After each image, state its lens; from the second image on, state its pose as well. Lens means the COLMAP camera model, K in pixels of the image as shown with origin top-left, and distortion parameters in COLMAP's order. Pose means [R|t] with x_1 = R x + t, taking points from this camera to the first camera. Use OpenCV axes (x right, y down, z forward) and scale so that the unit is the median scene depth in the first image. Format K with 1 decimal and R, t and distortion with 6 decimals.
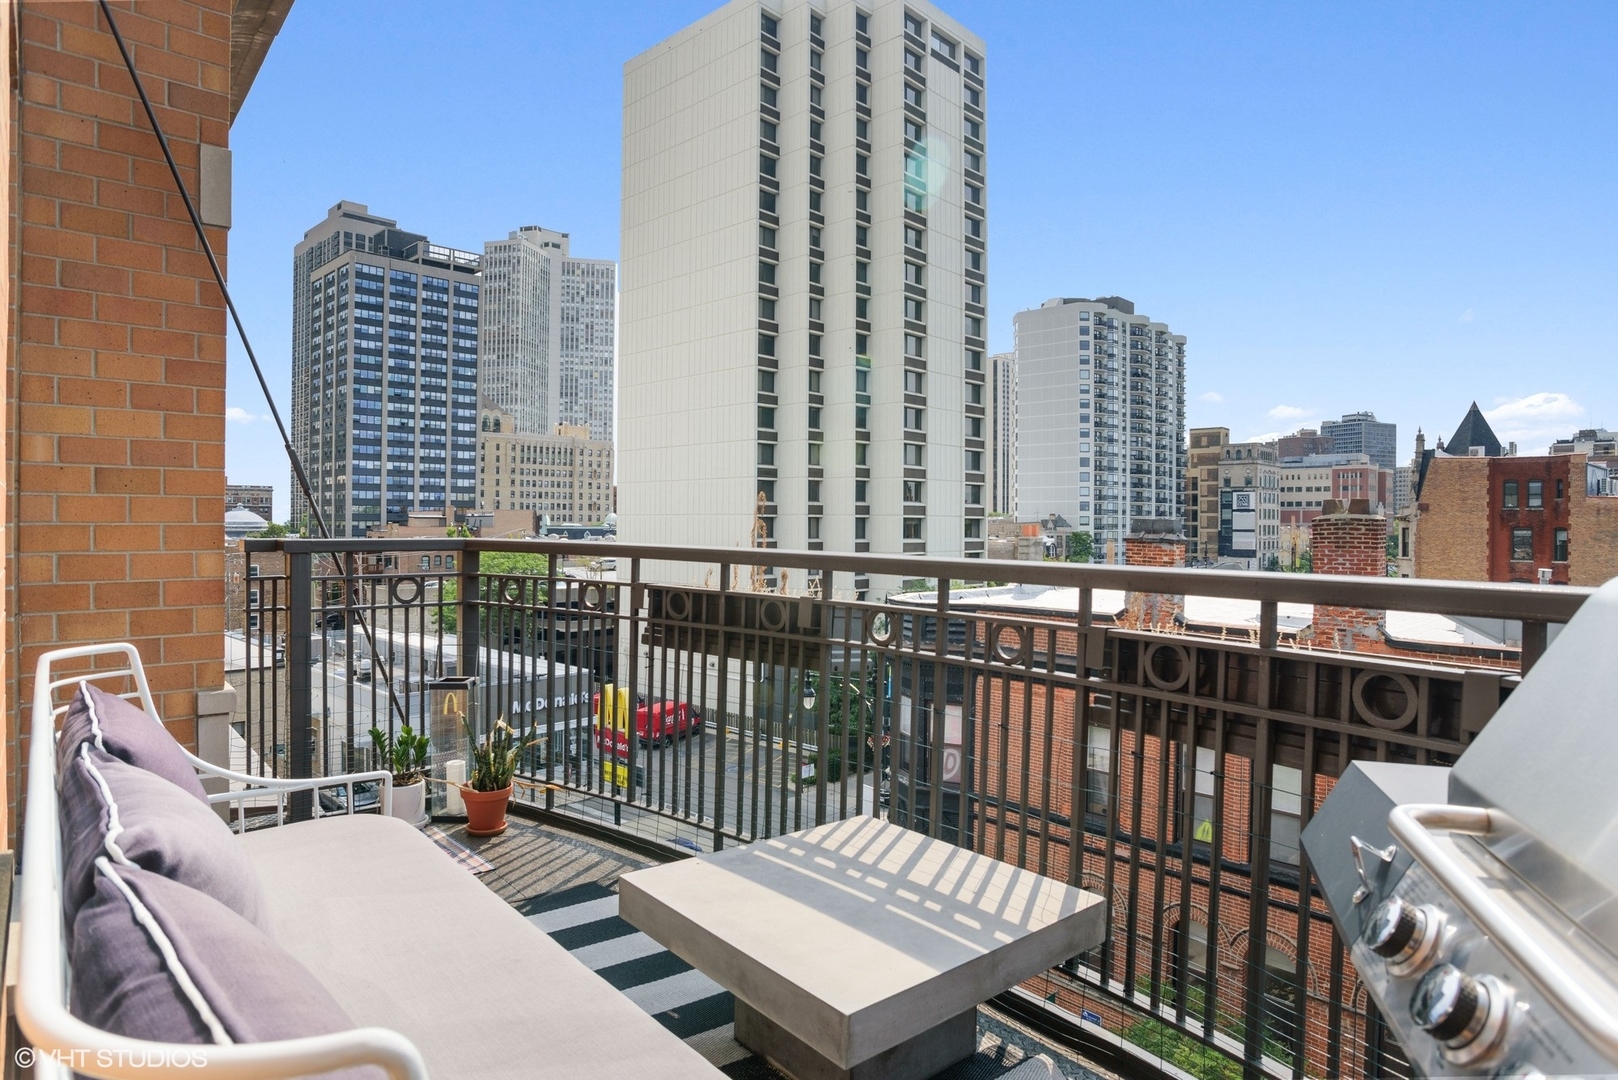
lens RADIAL K [[919.0, 0, 802.4], [0, 919.0, 517.1], [0, 0, 1]] dist [-0.003408, -0.000460]
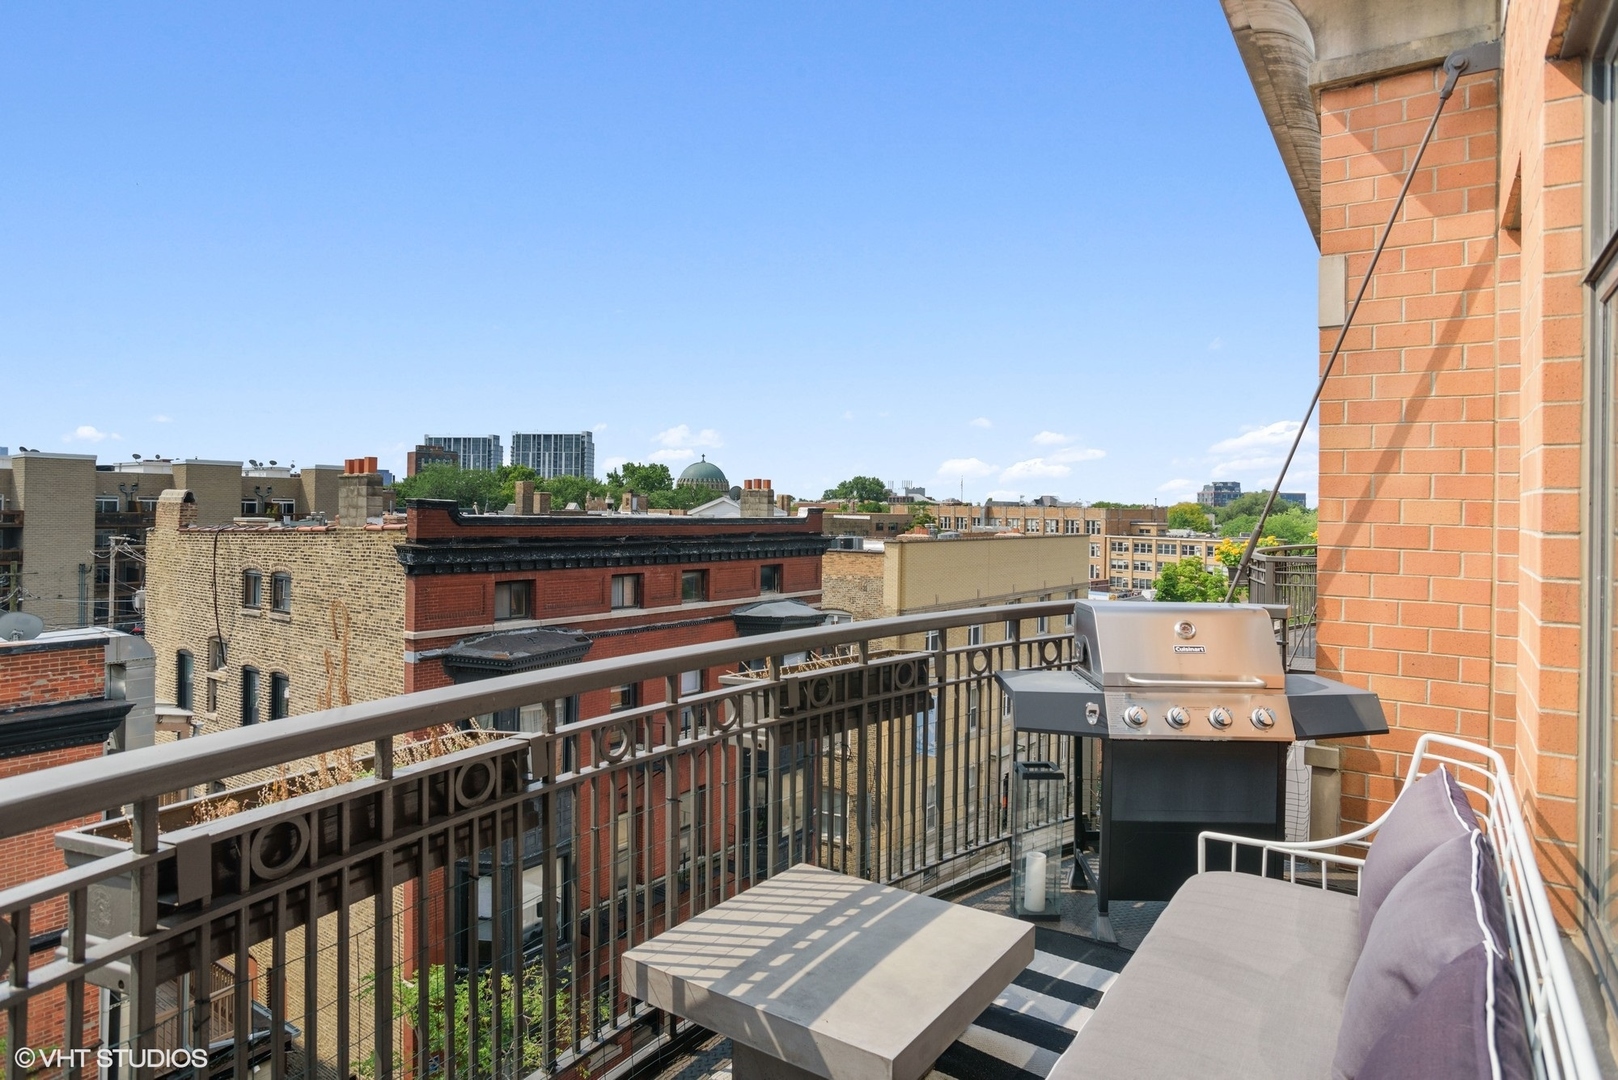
lens RADIAL K [[919.0, 0, 802.4], [0, 919.0, 517.1], [0, 0, 1]] dist [-0.003408, -0.000460]
pose [[-0.229108, -0.014835, 0.973288, -0.962476], [-0.013671, 0.999834, 0.012021, -0.129752], [-0.973305, -0.010552, -0.229273, 1.206528]]
